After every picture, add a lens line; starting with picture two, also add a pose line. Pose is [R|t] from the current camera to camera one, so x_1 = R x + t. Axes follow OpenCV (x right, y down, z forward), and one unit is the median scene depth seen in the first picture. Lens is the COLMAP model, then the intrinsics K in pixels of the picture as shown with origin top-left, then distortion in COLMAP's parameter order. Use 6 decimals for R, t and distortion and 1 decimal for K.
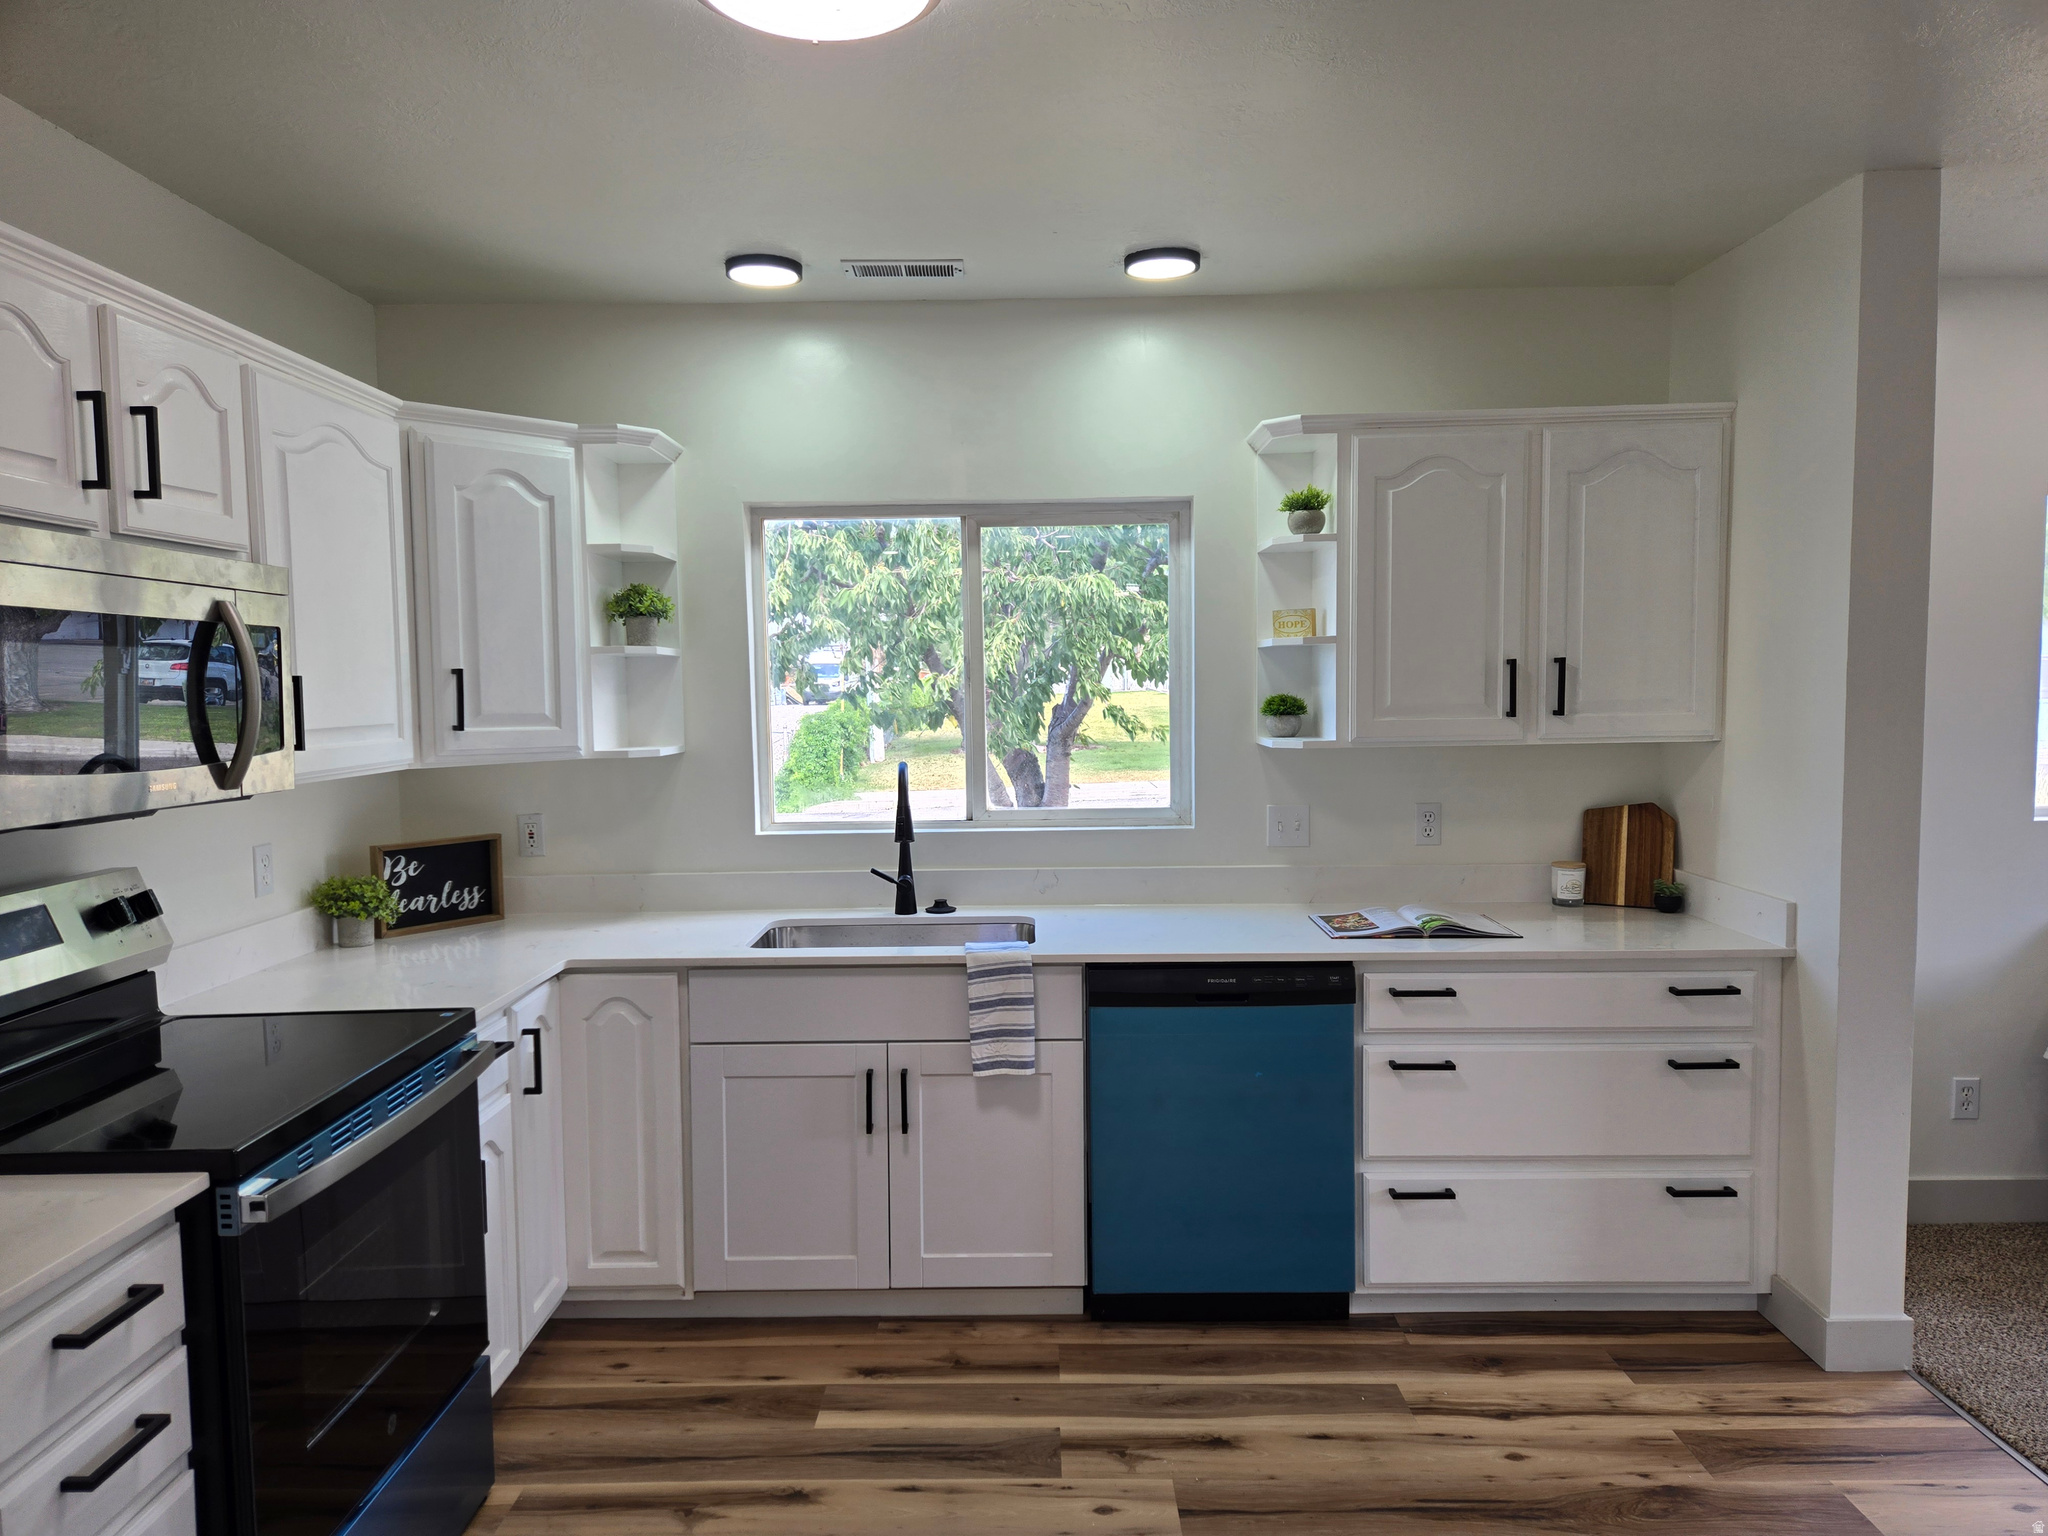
lens RADIAL K [[1370.1, 0, 1018.1], [0, 1370.1, 780.0], [0, 0, 1]] dist [0.072034, -0.052279]
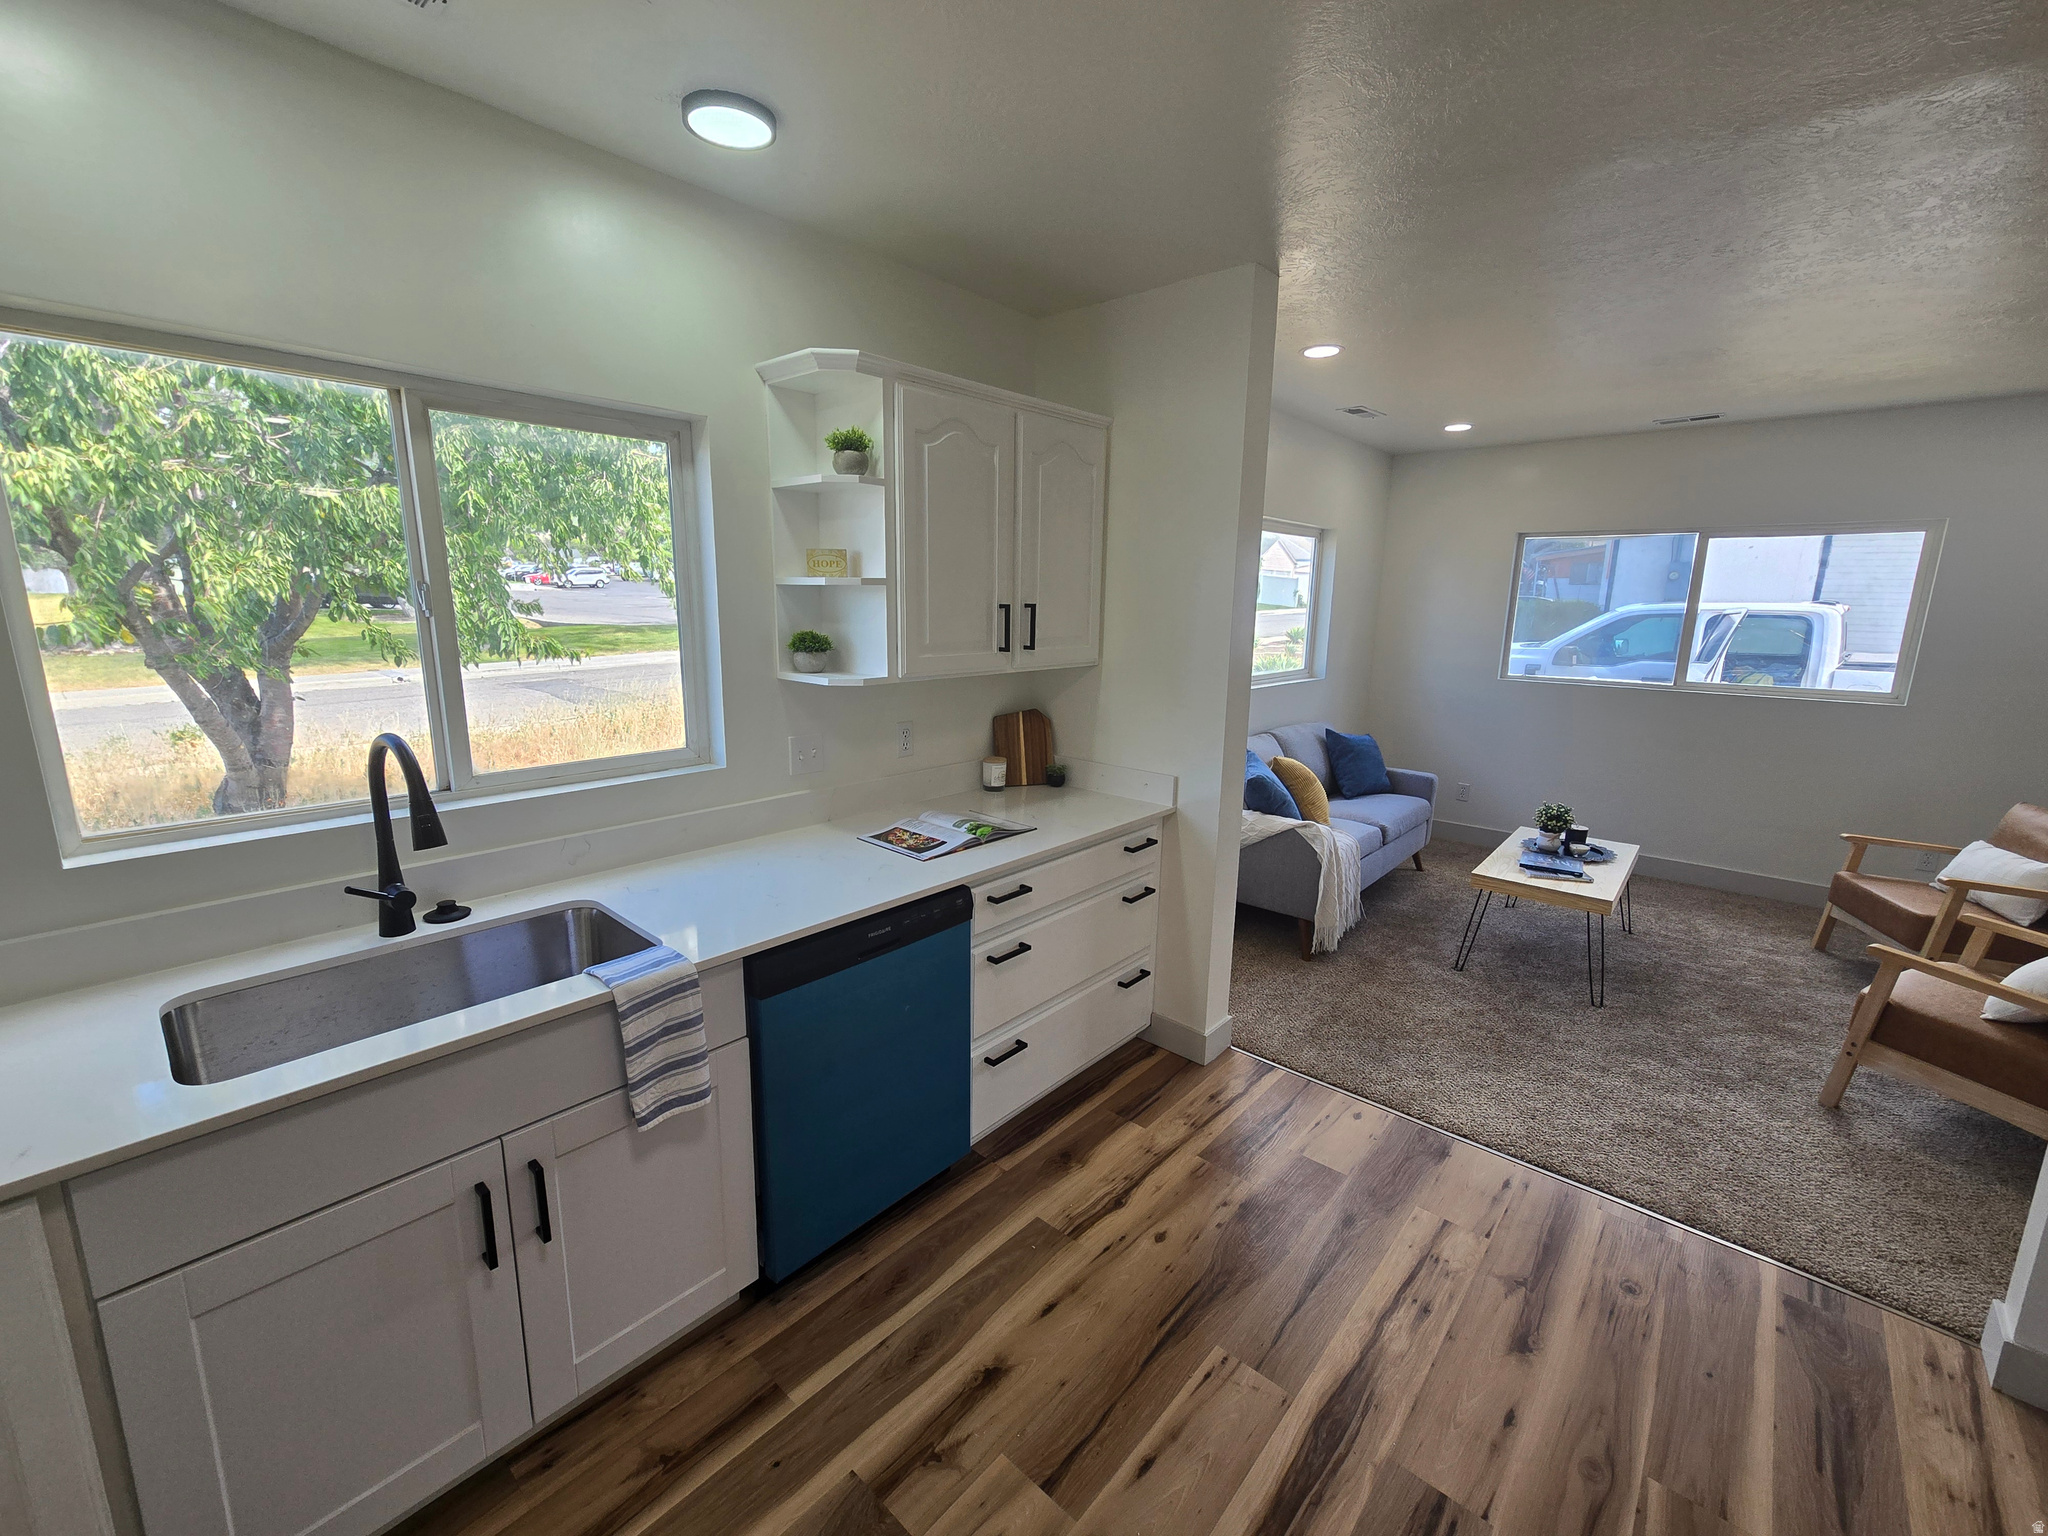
lens RADIAL K [[847.3, 0, 1022.1], [0, 847.3, 768.7], [0, 0, 1]] dist [-0.003699, 0.003486]
pose [[0.660539, -0.128790, 0.739663, -0.211136], [0.029966, 0.988915, 0.145429, -0.053913], [-0.750193, -0.073896, 0.657076, 0.503987]]
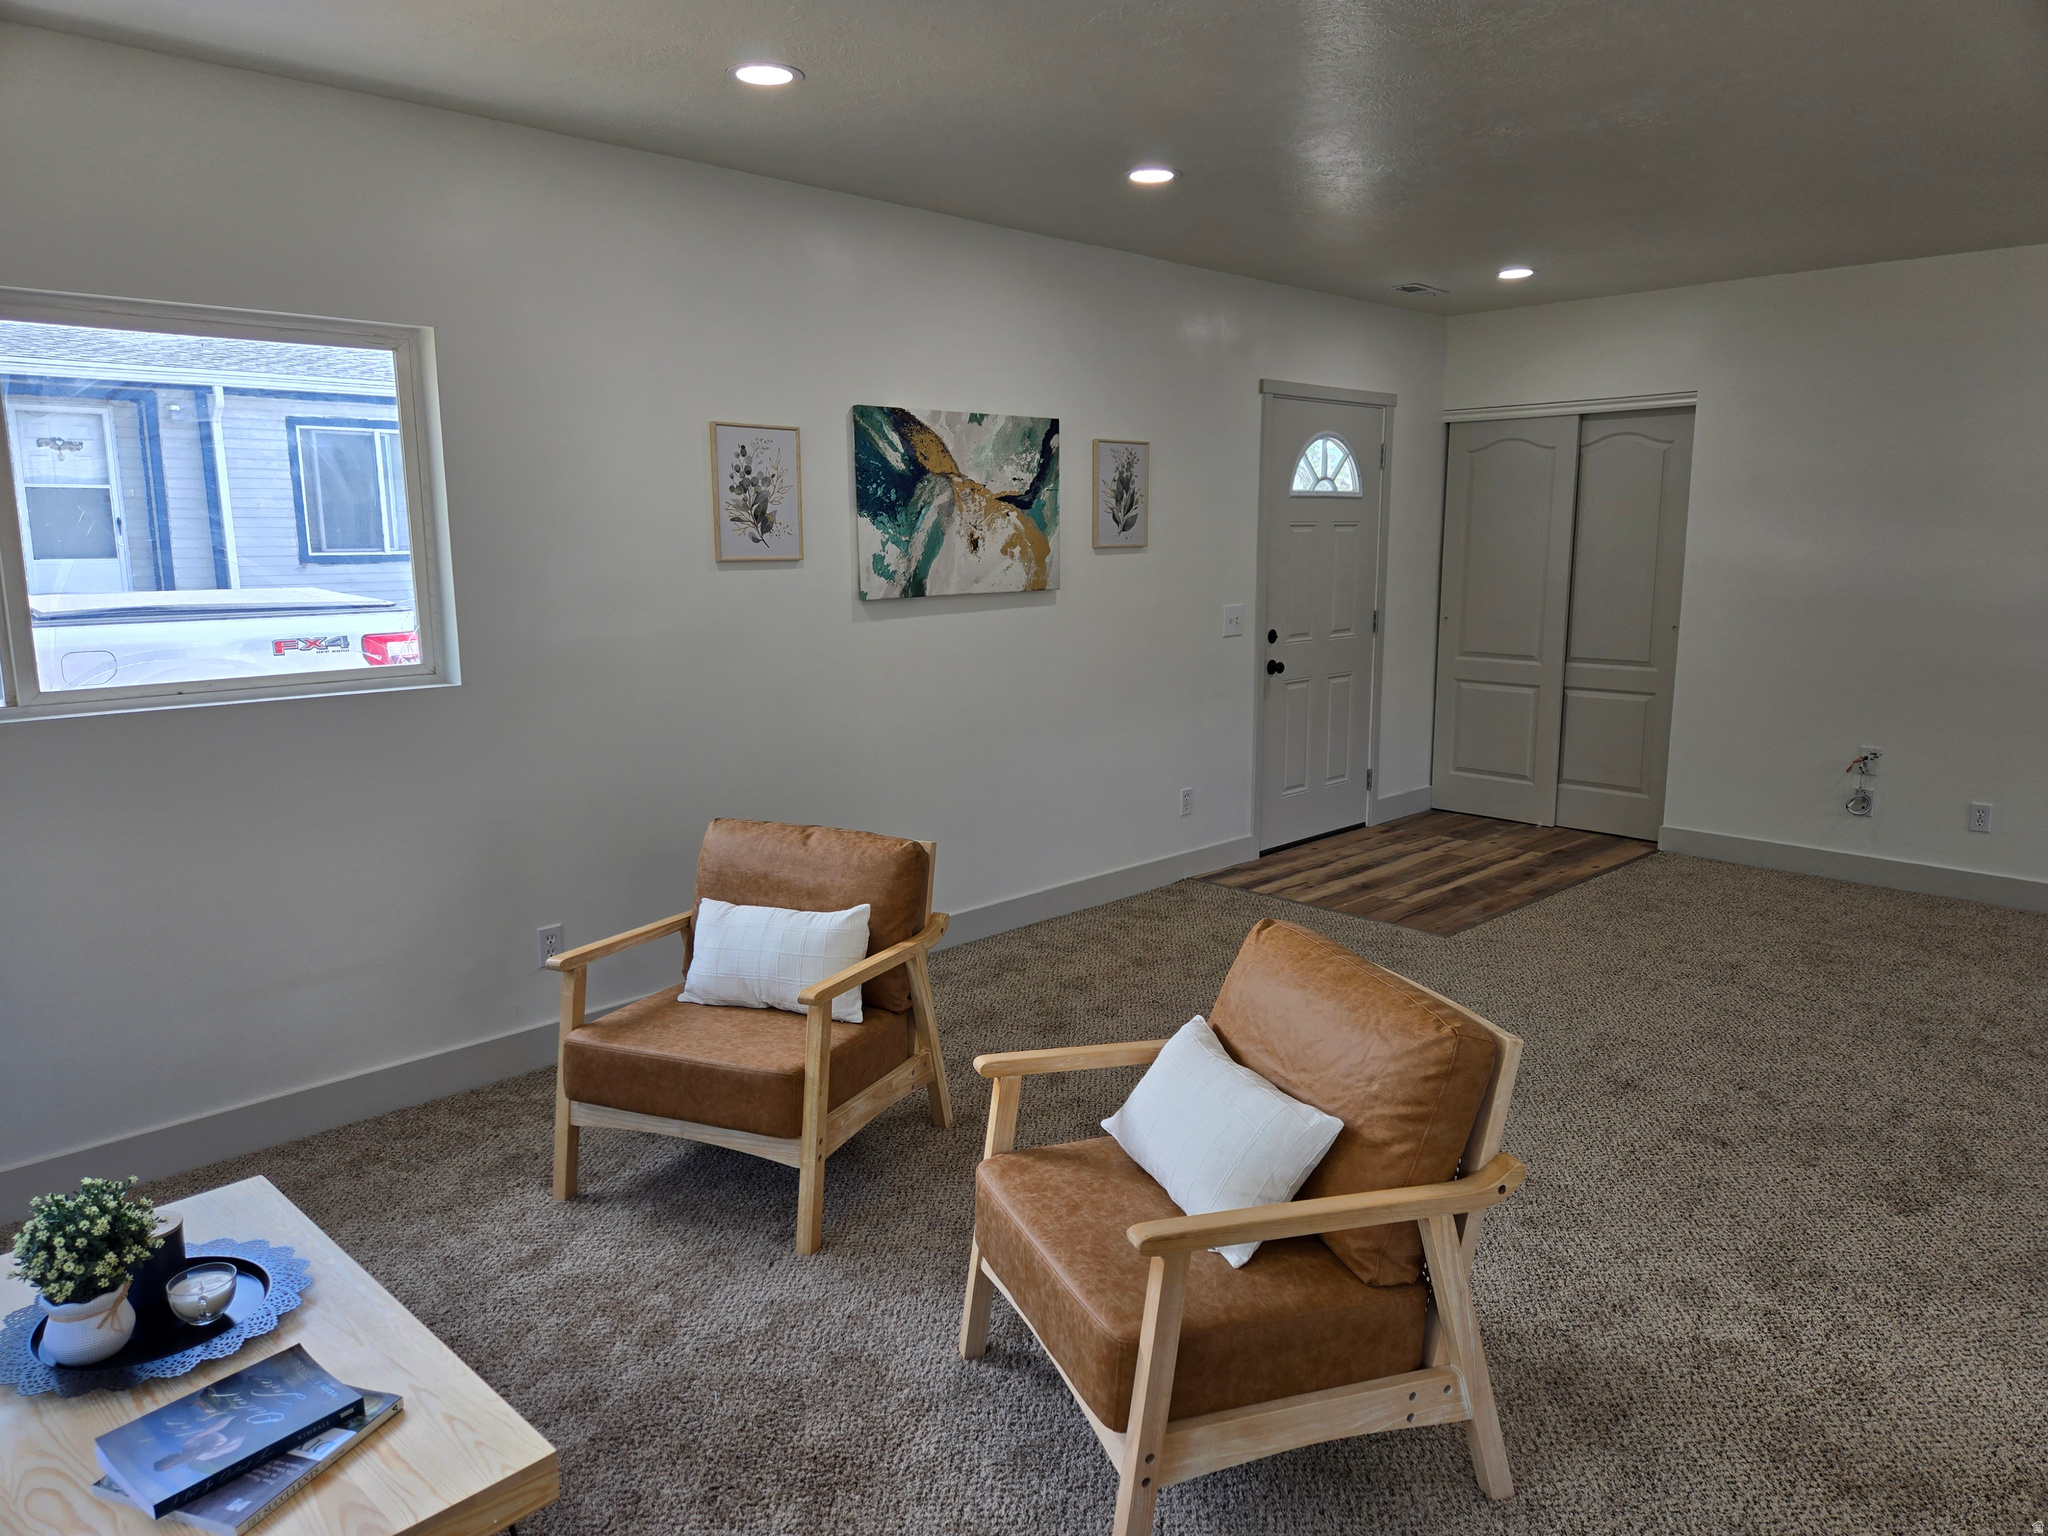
lens RADIAL K [[1370.1, 0, 1026.6], [0, 1370.1, 765.2], [0, 0, 1]] dist [0.072034, -0.052279]
pose [[-0.705428, -0.104511, 0.701034, 0.534956], [0.064027, 0.975629, 0.209877, -0.063380], [-0.705884, 0.192938, -0.681545, 0.800860]]
